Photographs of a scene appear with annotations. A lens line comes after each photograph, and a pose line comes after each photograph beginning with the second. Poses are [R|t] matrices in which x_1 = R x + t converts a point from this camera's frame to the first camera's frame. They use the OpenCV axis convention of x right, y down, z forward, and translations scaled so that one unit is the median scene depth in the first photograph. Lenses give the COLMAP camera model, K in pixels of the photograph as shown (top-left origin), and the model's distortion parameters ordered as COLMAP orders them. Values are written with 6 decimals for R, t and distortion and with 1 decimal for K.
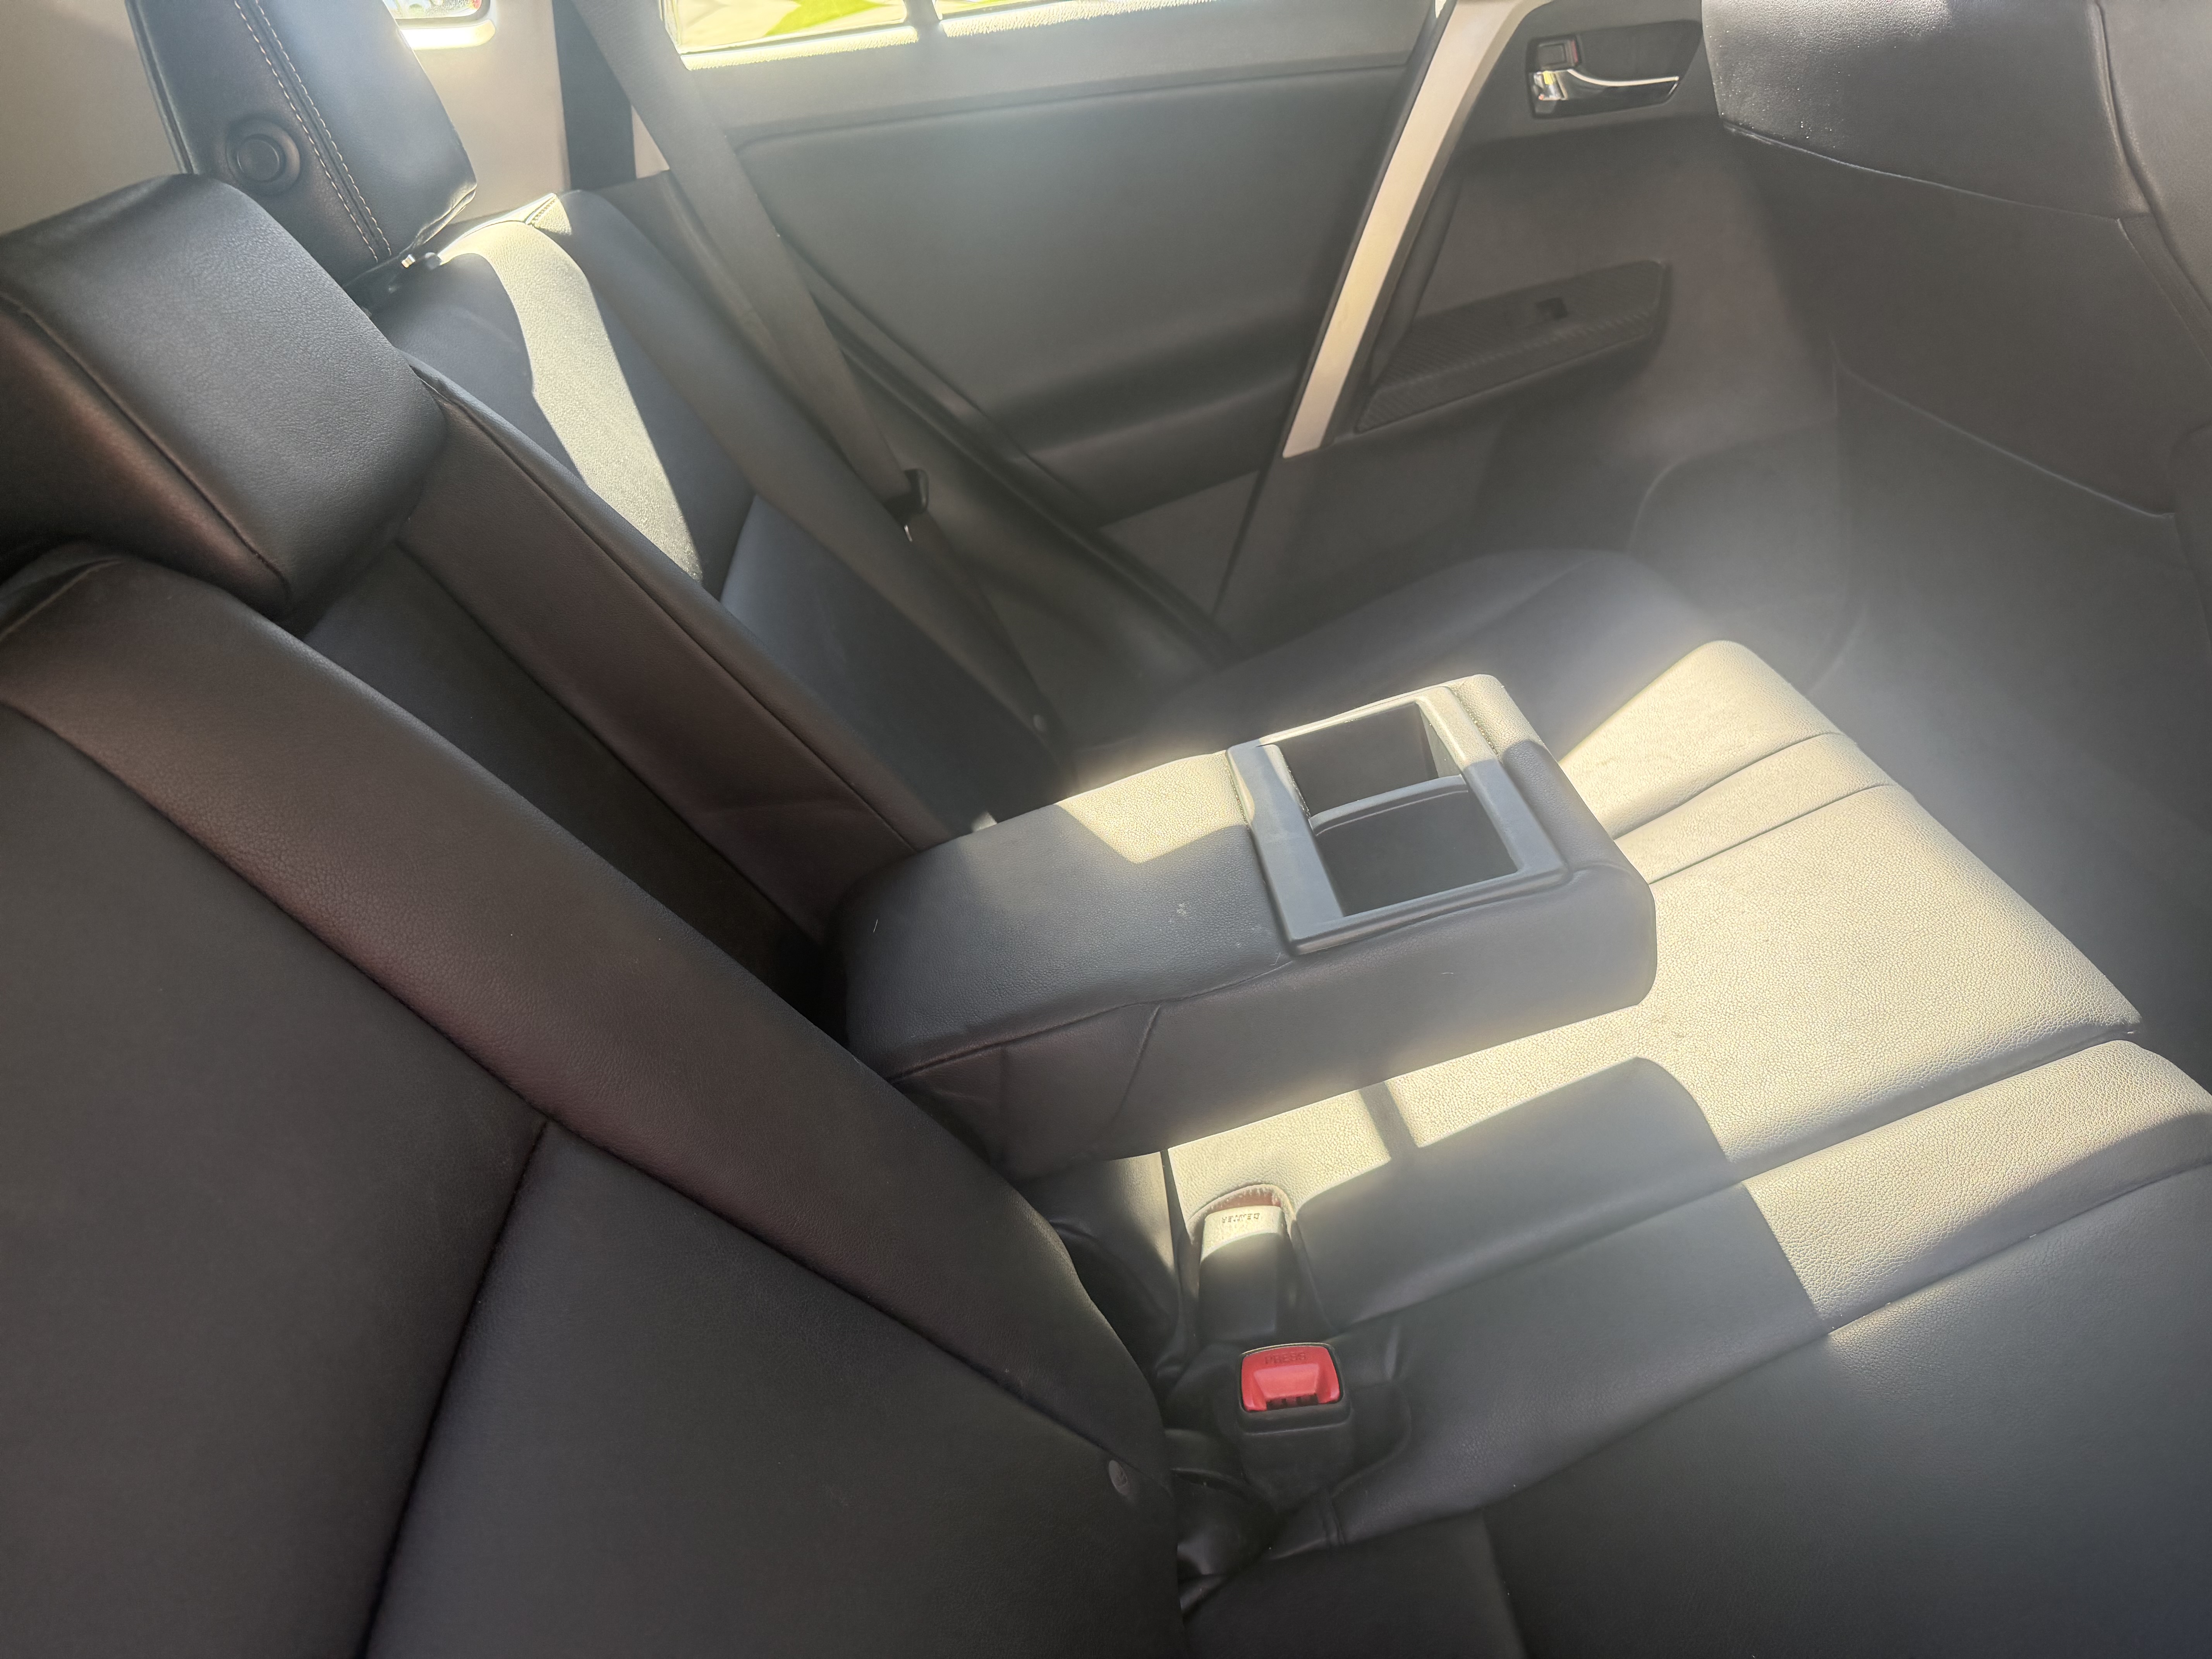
lens RADIAL K [[1635.8, 0, 1106.0], [0, 1635.8, 829.5], [0, 0, 1]] dist [0.064133, -0.047224]
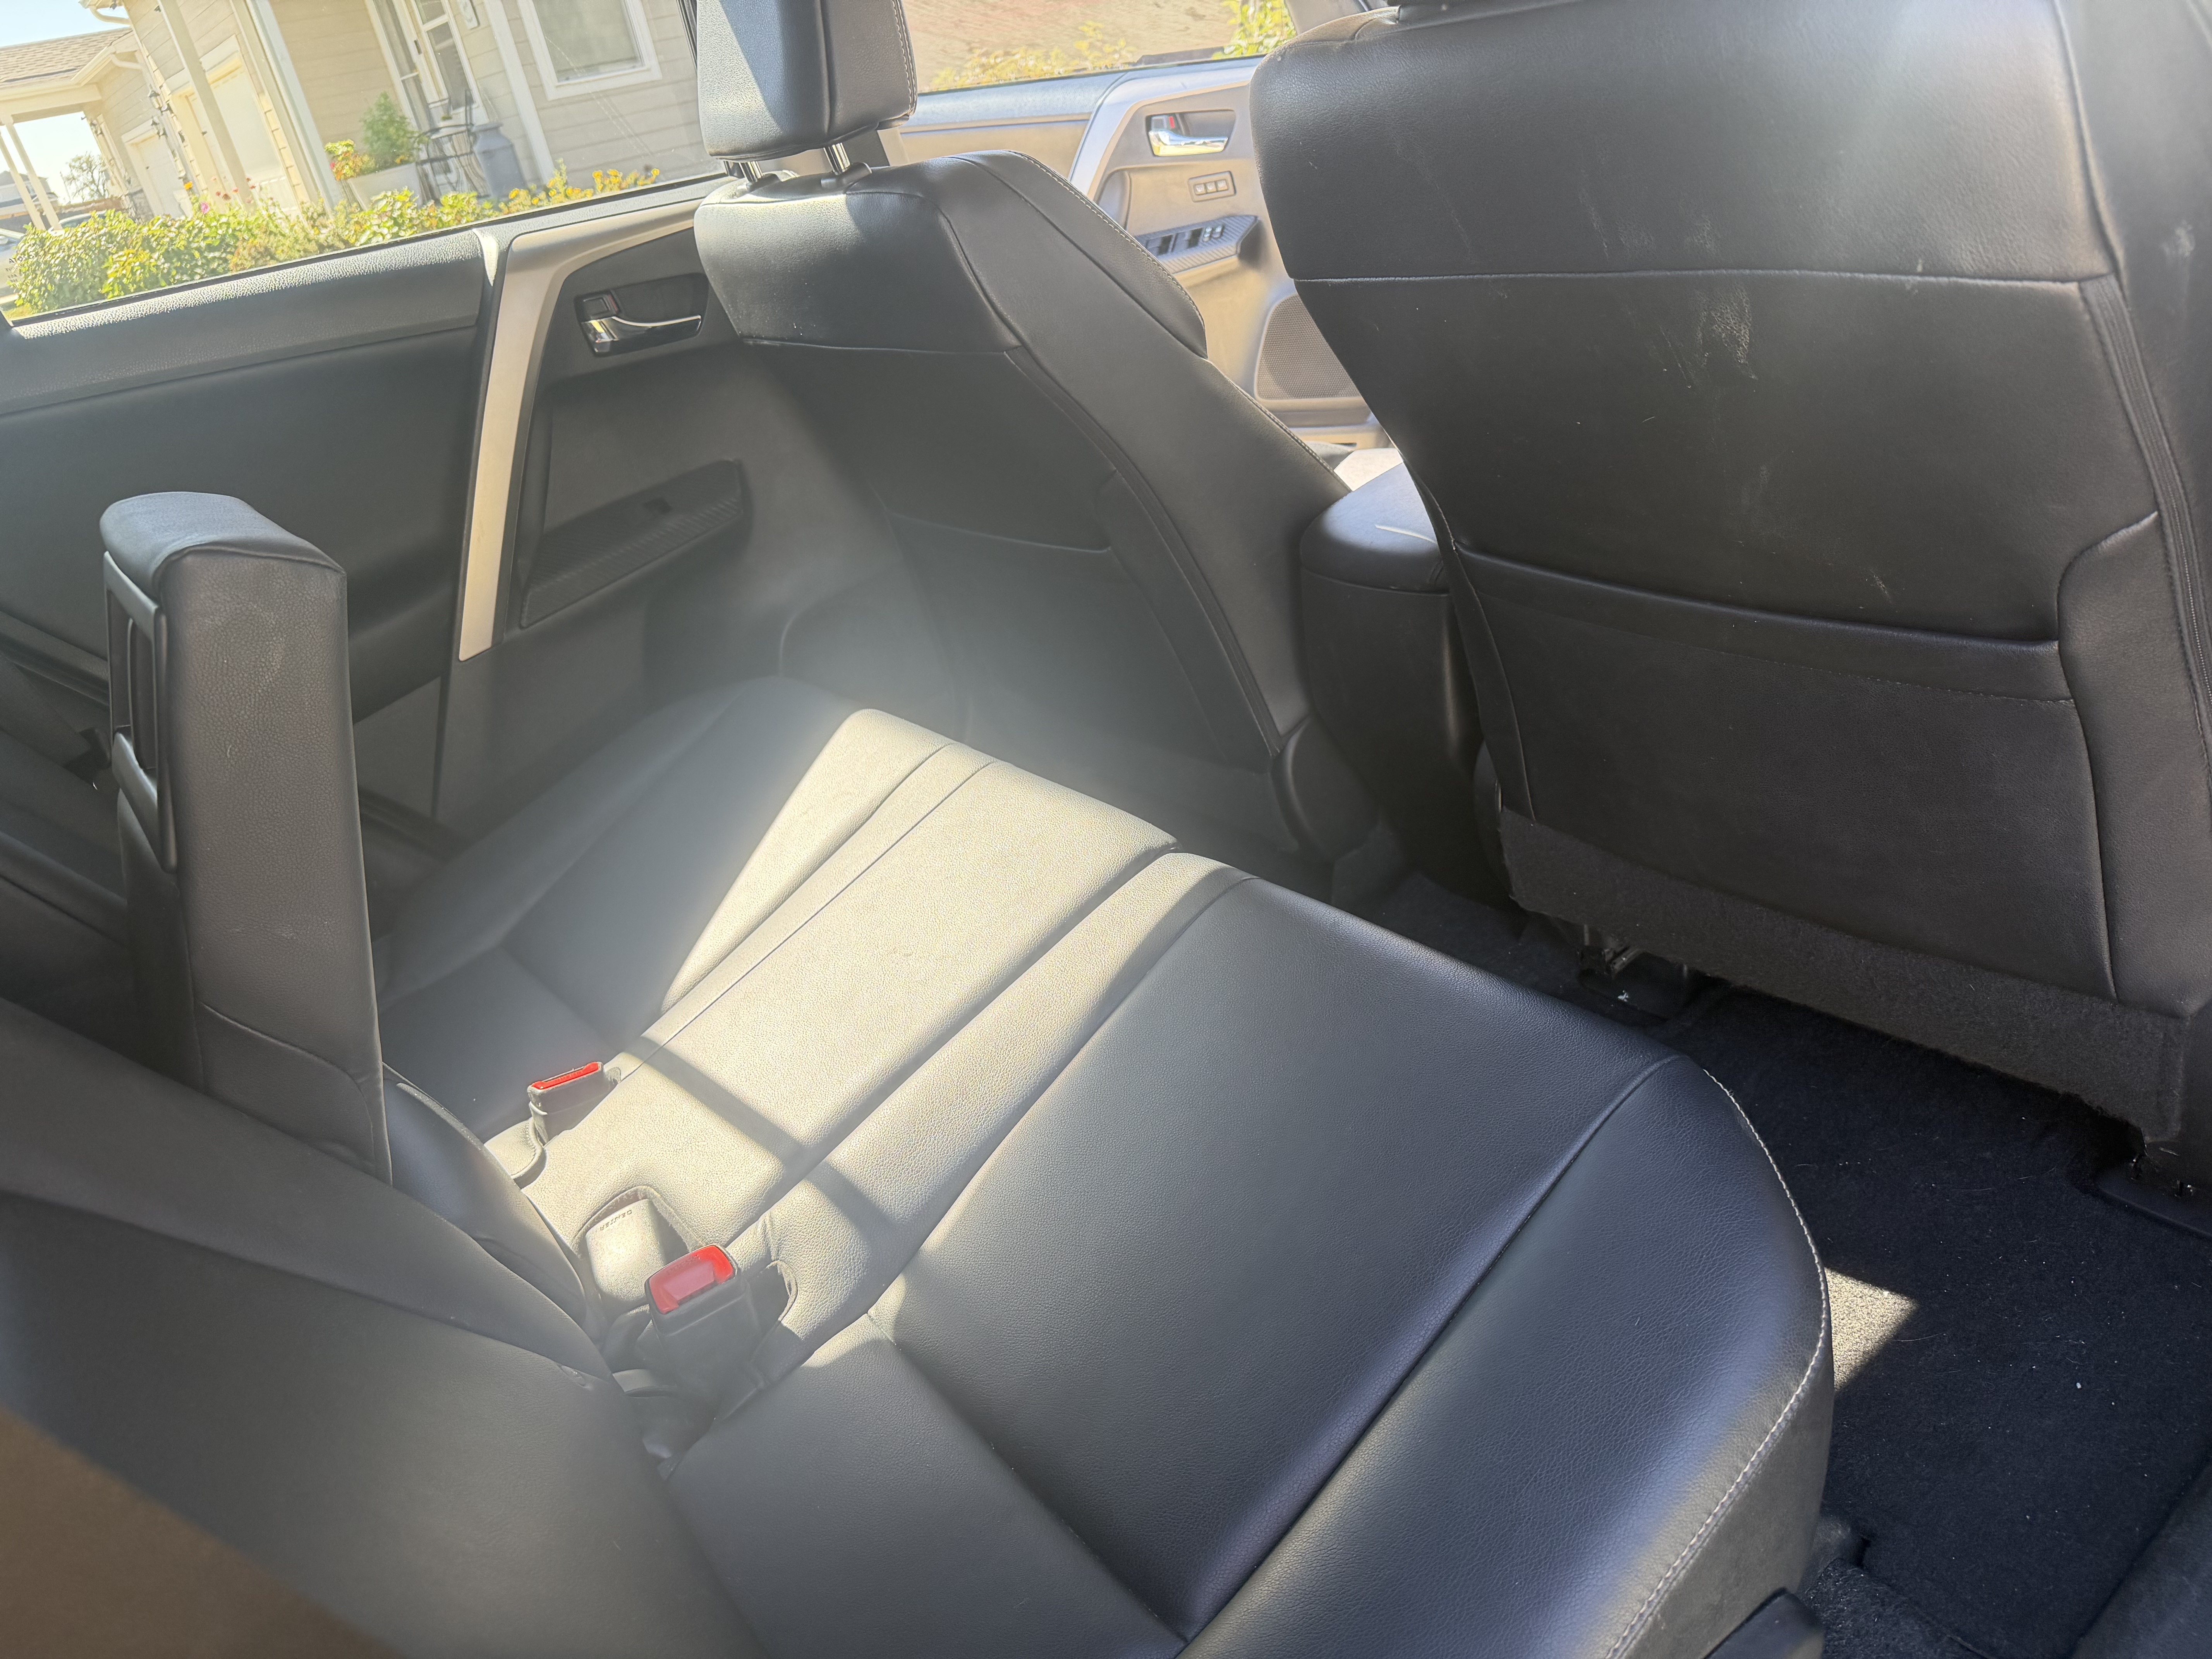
lens RADIAL K [[1578.4, 0, 1106.0], [0, 1578.4, 829.5], [0, 0, 1]] dist [0.001778, -0.000598]
pose [[0.852739, -0.243732, 0.461986, -0.045490], [0.307791, 0.949062, -0.067423, 0.098907], [-0.422020, 0.199690, 0.884321, -0.124181]]
